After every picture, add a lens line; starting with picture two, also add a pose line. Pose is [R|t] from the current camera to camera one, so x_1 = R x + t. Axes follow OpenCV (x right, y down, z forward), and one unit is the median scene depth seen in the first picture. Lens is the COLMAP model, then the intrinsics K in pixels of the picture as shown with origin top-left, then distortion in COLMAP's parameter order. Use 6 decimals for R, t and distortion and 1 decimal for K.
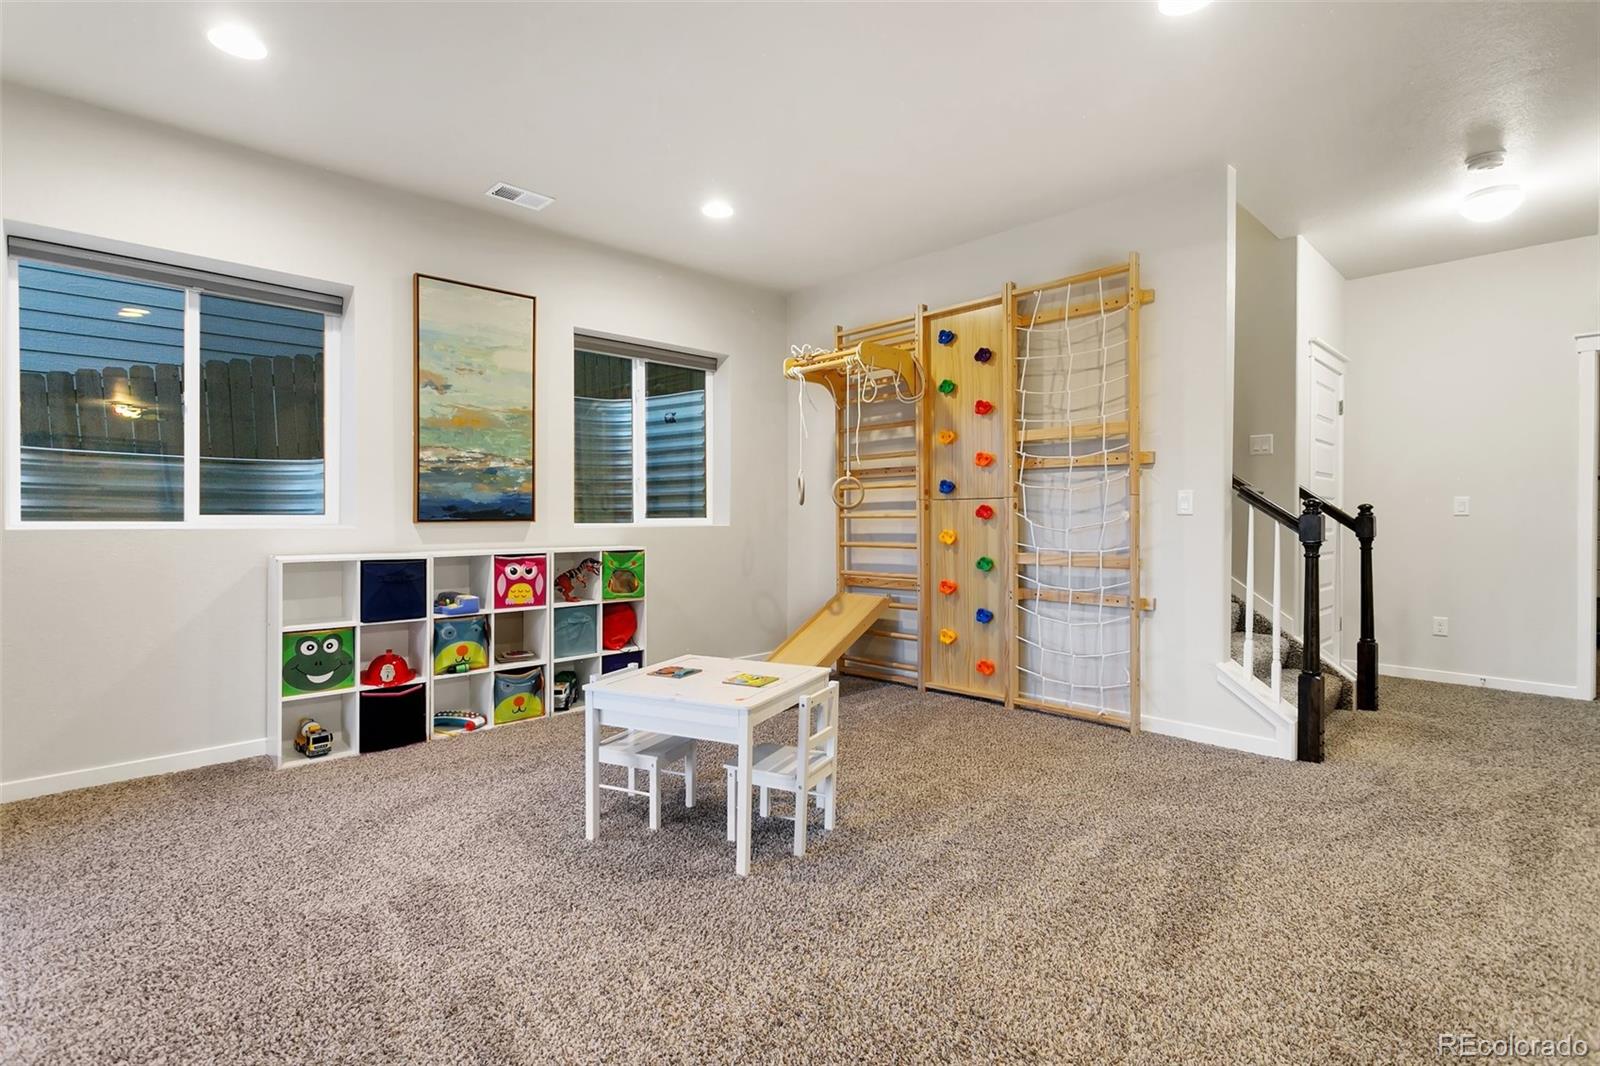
lens RADIAL K [[762.0, 0, 791.0], [0, 762.0, 522.4], [0, 0, 1]] dist [-0.000692, 0.003286]
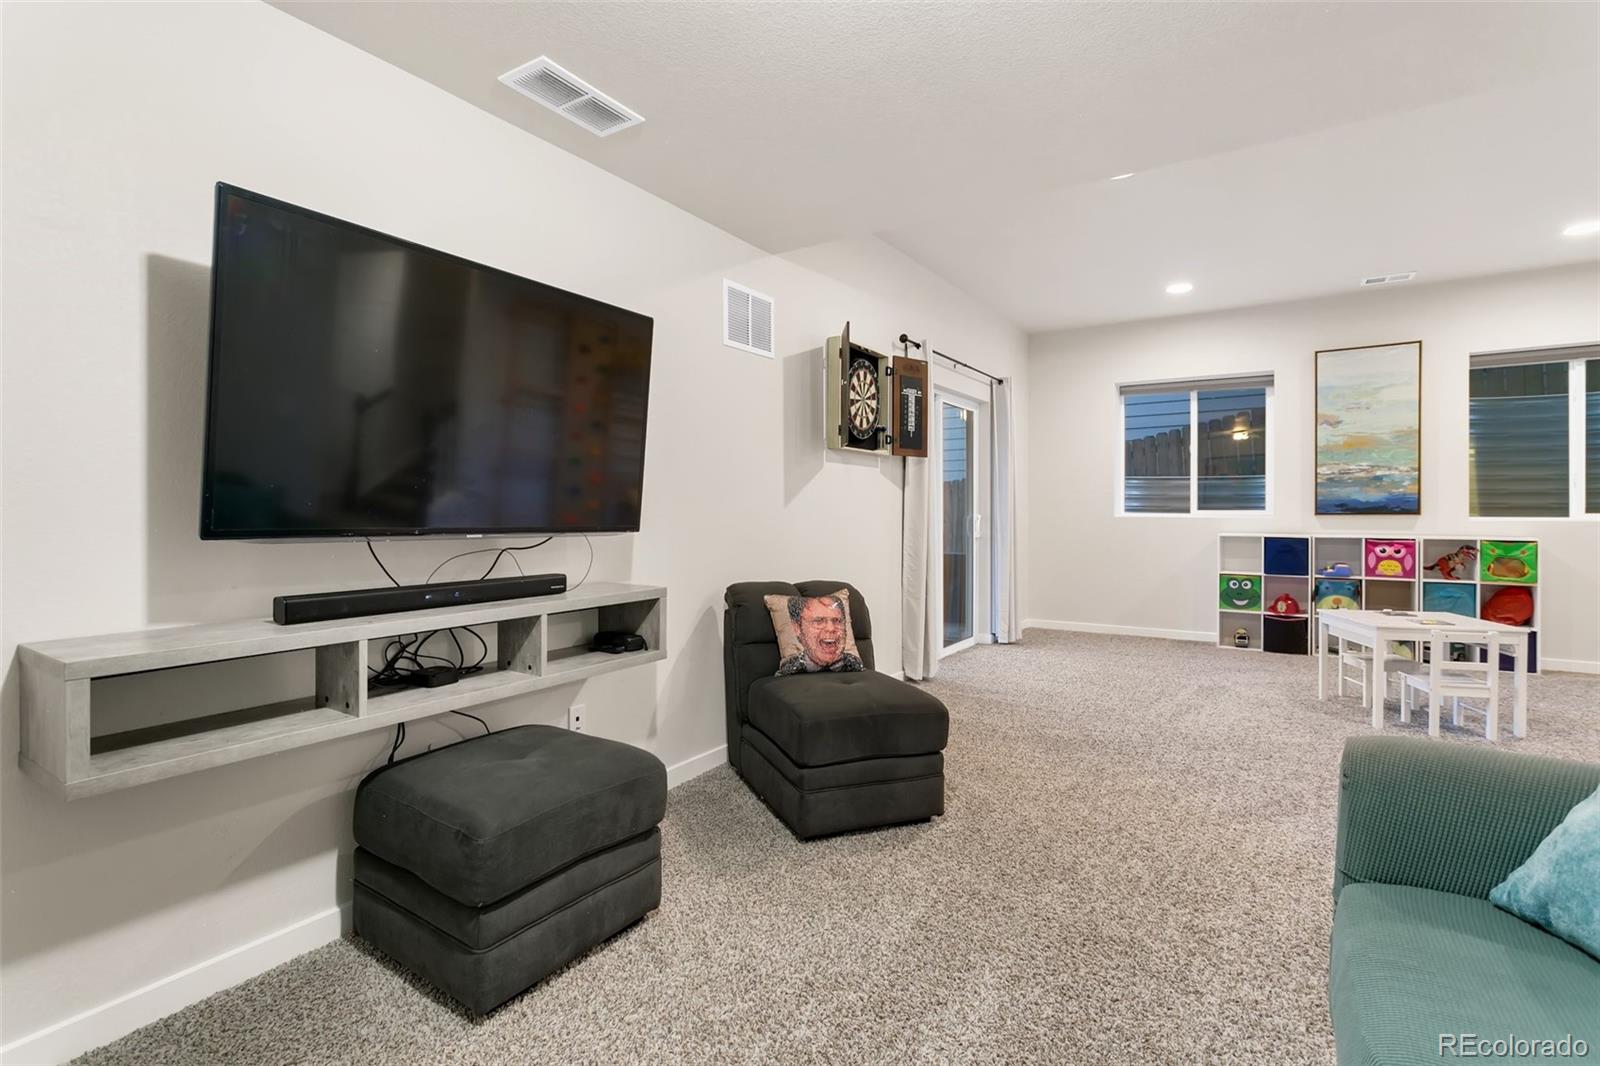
lens RADIAL K [[762.0, 0, 790.2], [0, 762.0, 520.1], [0, 0, 1]] dist [-0.000692, 0.003286]
pose [[0.240956, 0.014331, -0.970430, 0.716963], [-0.009417, 0.999878, 0.012427, 0.001778], [0.970490, 0.006144, 0.241061, -0.373284]]
